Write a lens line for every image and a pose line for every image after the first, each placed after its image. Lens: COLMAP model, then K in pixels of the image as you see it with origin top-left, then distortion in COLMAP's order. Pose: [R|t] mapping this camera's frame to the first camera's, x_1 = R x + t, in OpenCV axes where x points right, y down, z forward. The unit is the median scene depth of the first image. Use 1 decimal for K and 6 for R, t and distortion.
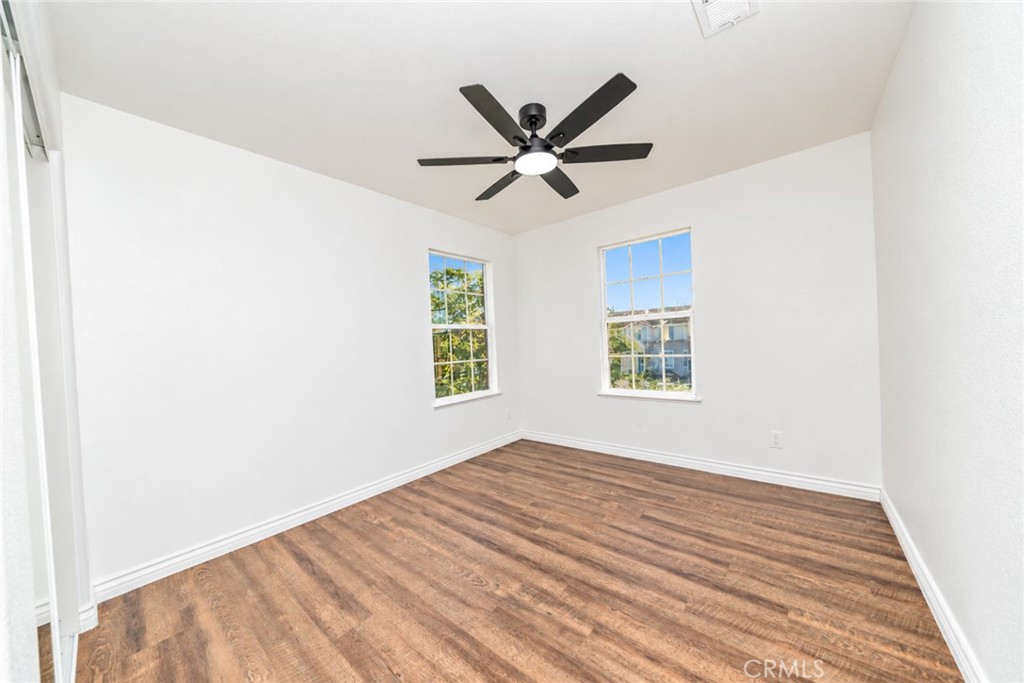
lens RADIAL K [[347.2, 0, 509.8], [0, 347.2, 344.0], [0, 0, 1]] dist [-0.008412, -0.000126]
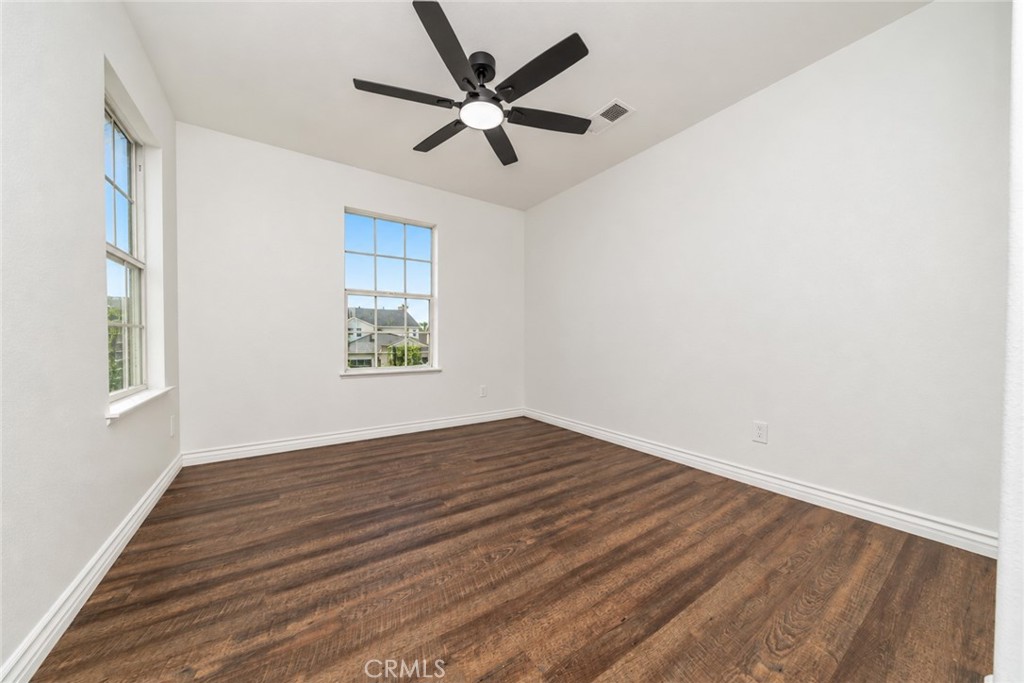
lens RADIAL K [[347.2, 0, 509.3], [0, 347.2, 343.0], [0, 0, 1]] dist [-0.008412, -0.000126]
pose [[0.281523, 0.031829, 0.959027, -0.745689], [-0.011296, 0.999490, -0.029856, 0.138137], [-0.959488, -0.002428, 0.281739, 0.580948]]
